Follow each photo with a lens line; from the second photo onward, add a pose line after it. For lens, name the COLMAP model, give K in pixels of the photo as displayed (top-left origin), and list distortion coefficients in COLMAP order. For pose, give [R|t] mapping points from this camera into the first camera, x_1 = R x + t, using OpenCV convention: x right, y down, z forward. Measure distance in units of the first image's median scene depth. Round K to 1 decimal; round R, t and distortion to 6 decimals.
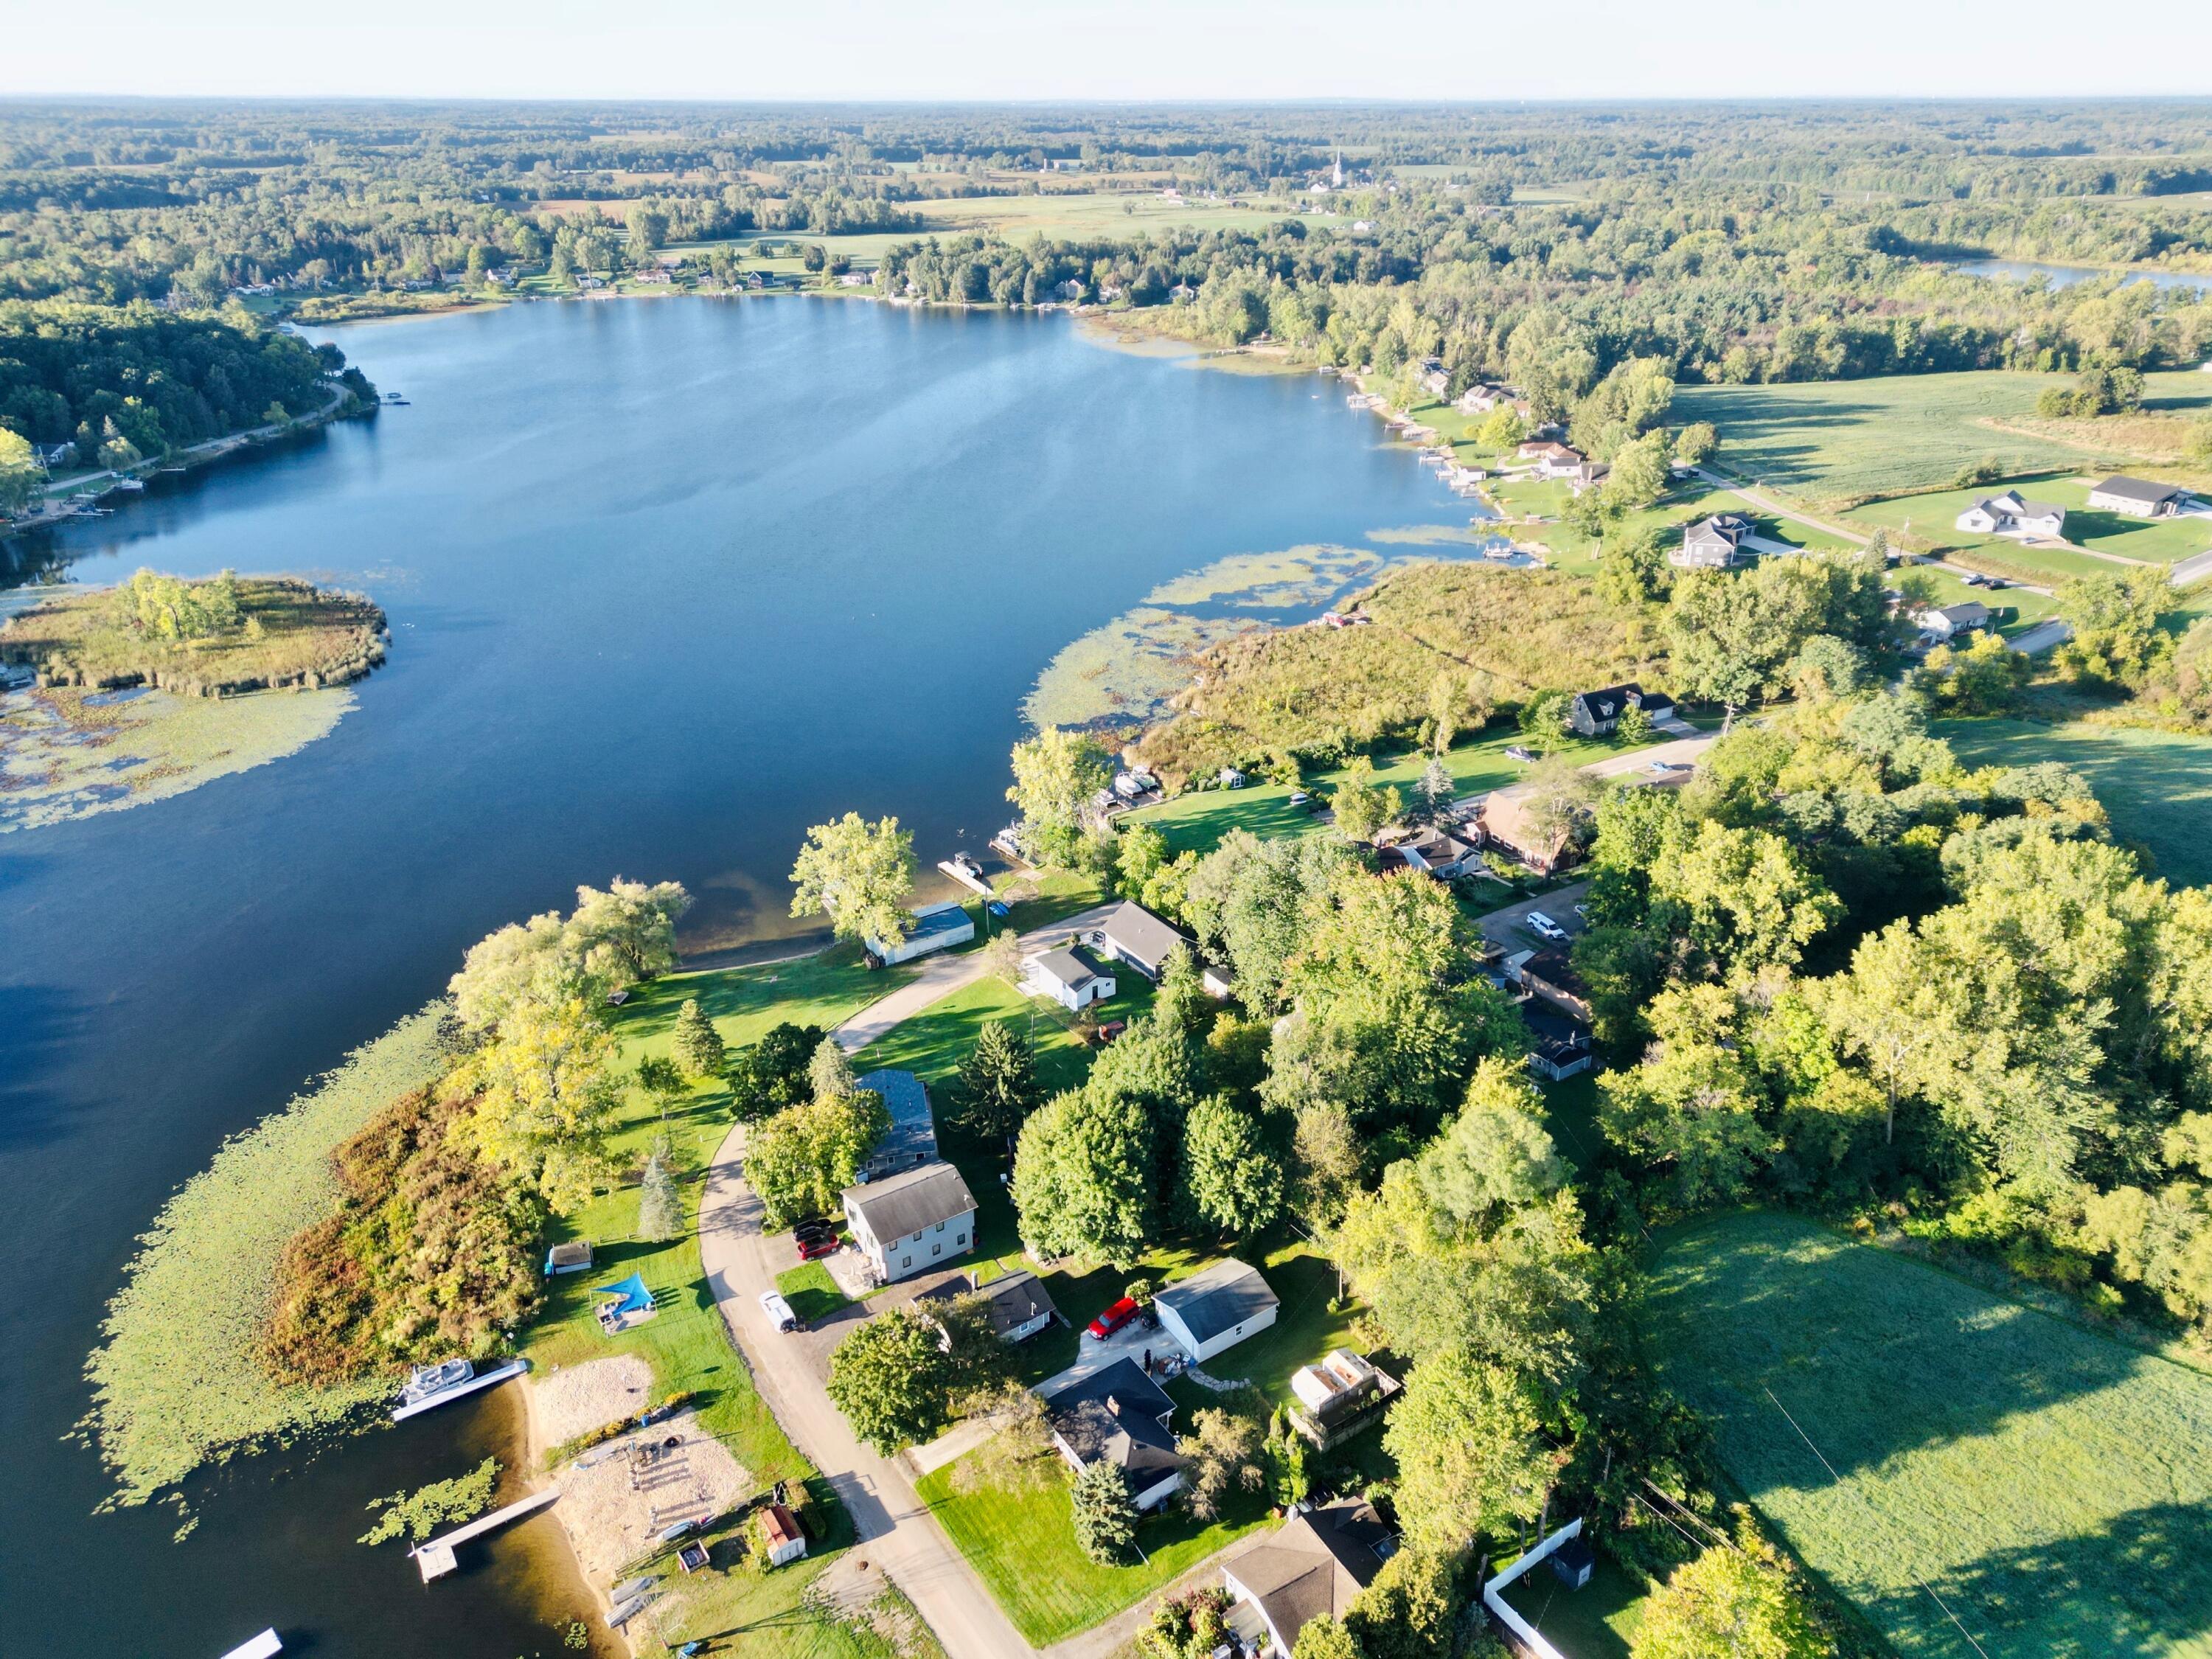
lens RADIAL K [[1518.0, 0, 1106.0], [0, 1518.0, 829.5], [0, 0, 1]] dist [0.055919, -0.038747]
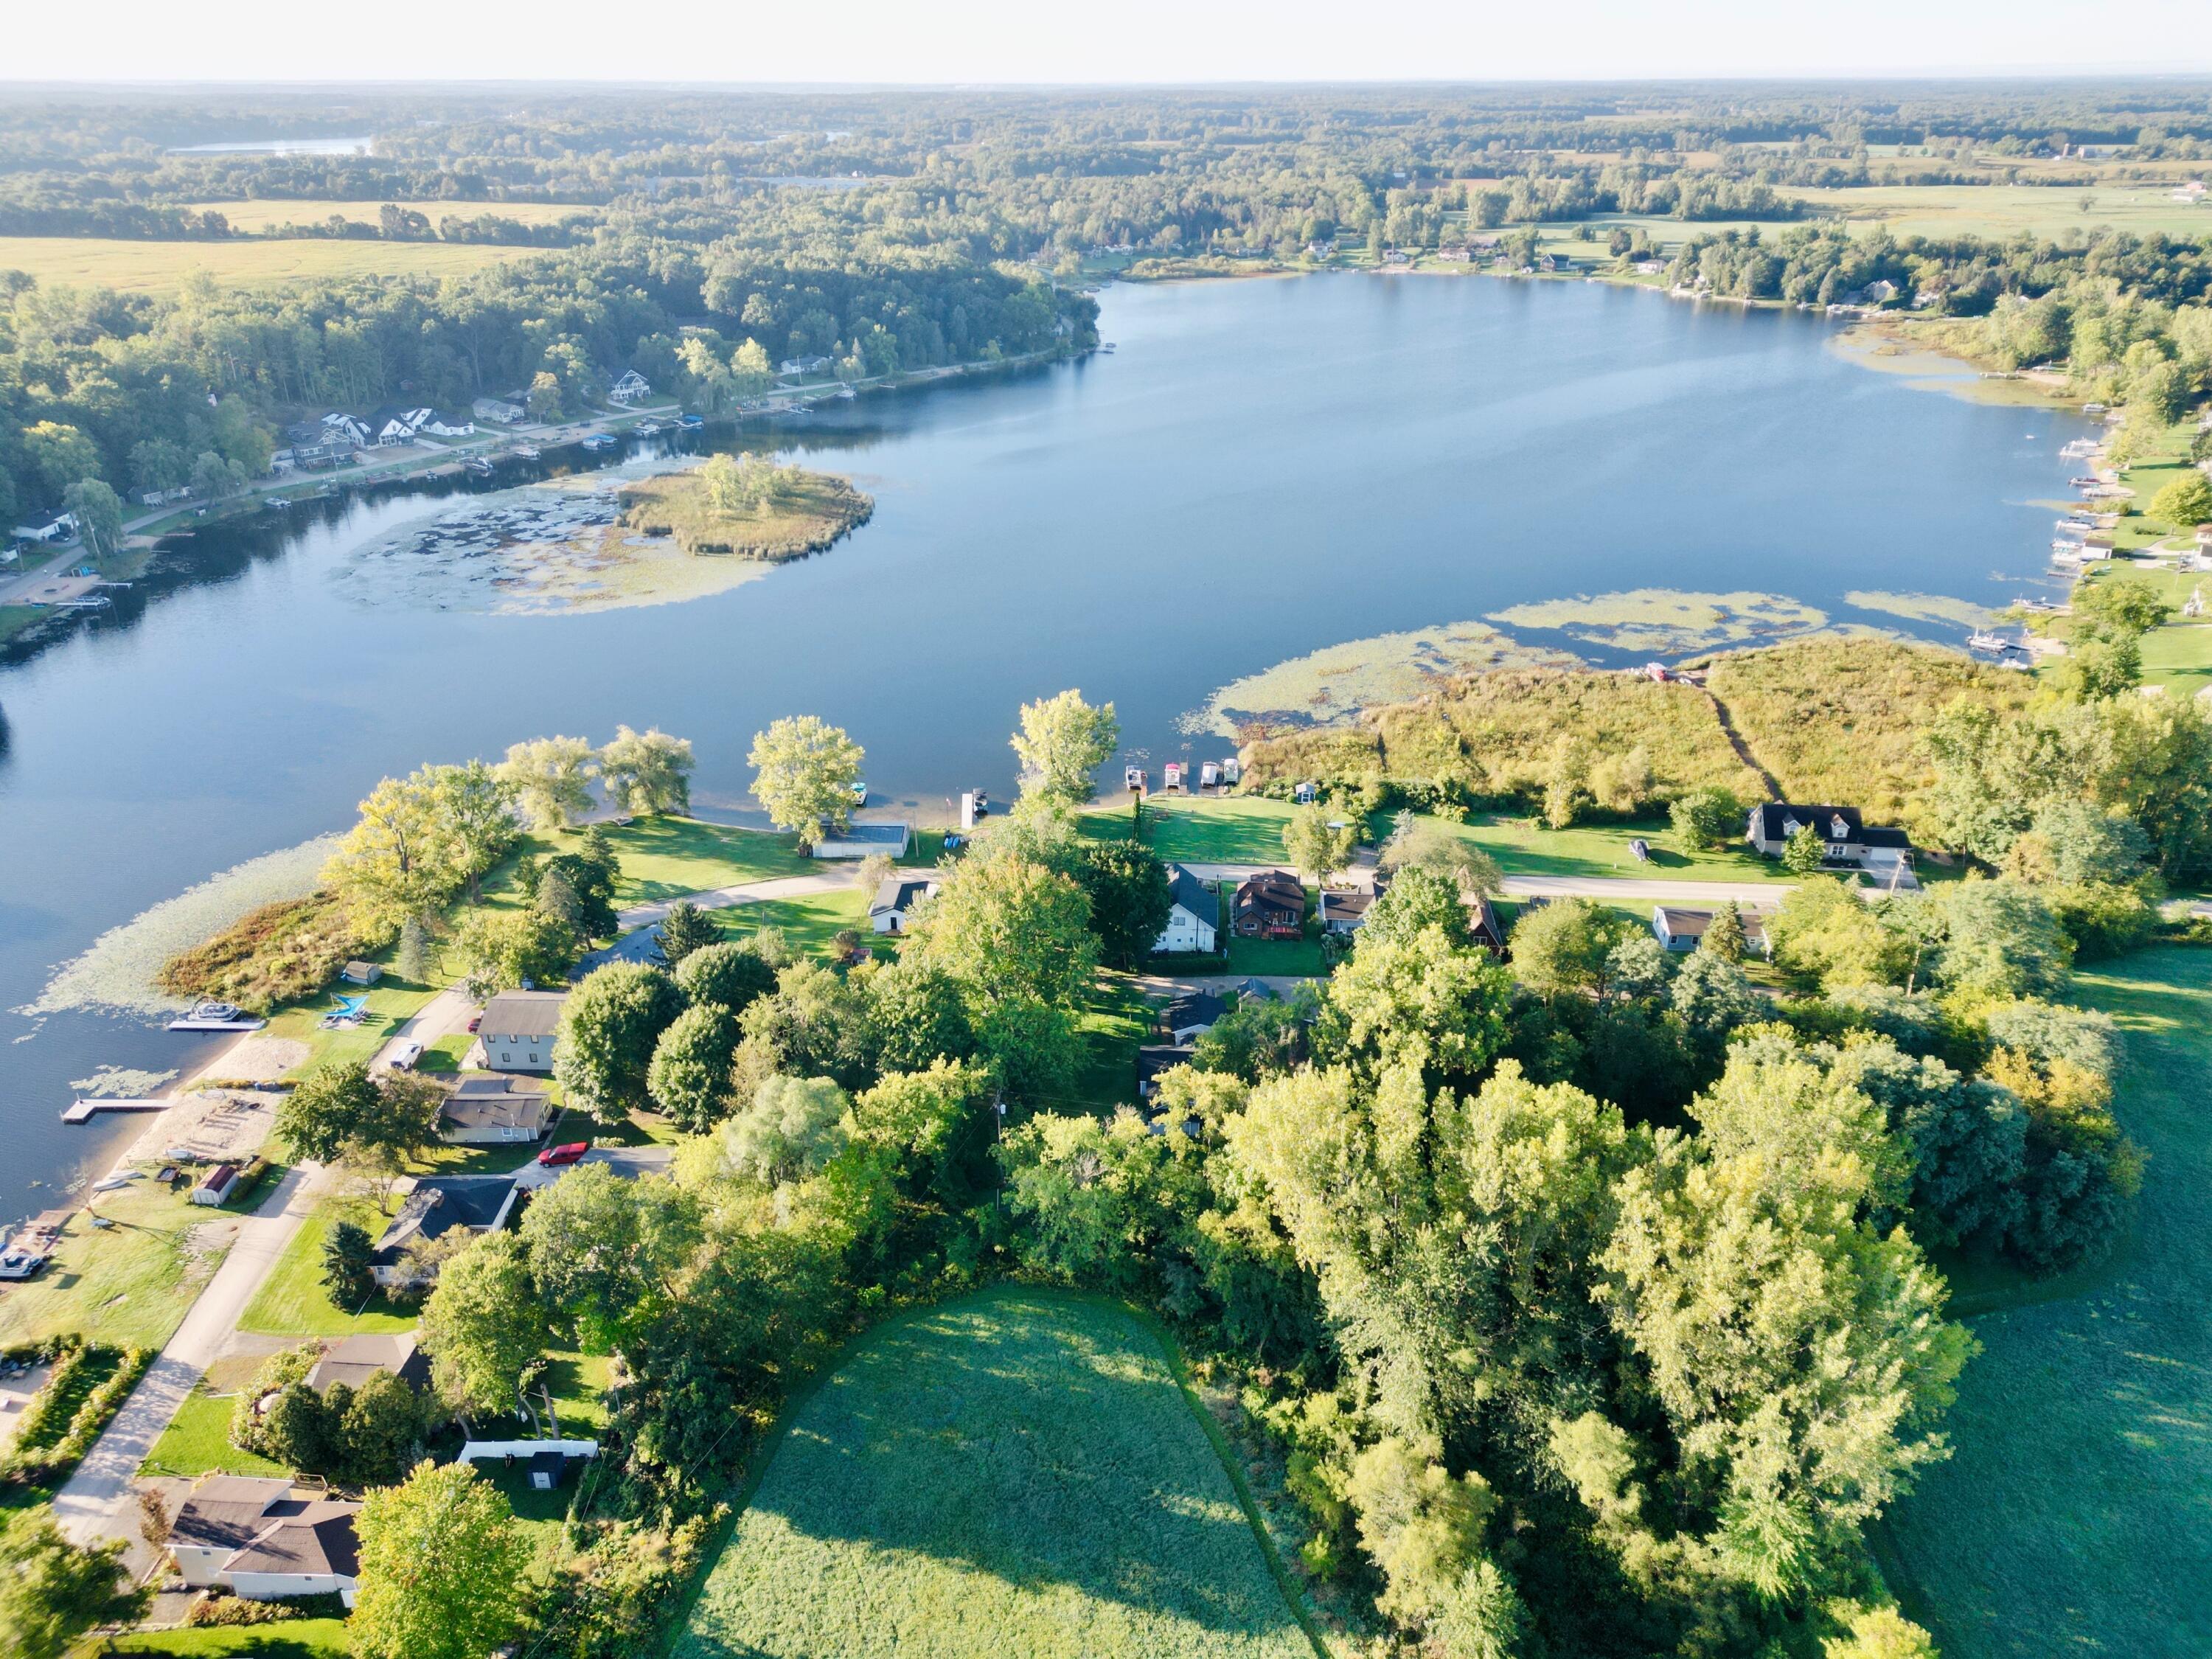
lens RADIAL K [[1533.5, 0, 1106.0], [0, 1533.5, 829.5], [0, 0, 1]] dist [0.053886, -0.041337]
pose [[0.821689, 0.249793, -0.512279, 0.145374], [-0.246334, 0.966200, 0.076014, -0.016408], [0.513951, 0.063732, 0.855448, 0.036172]]
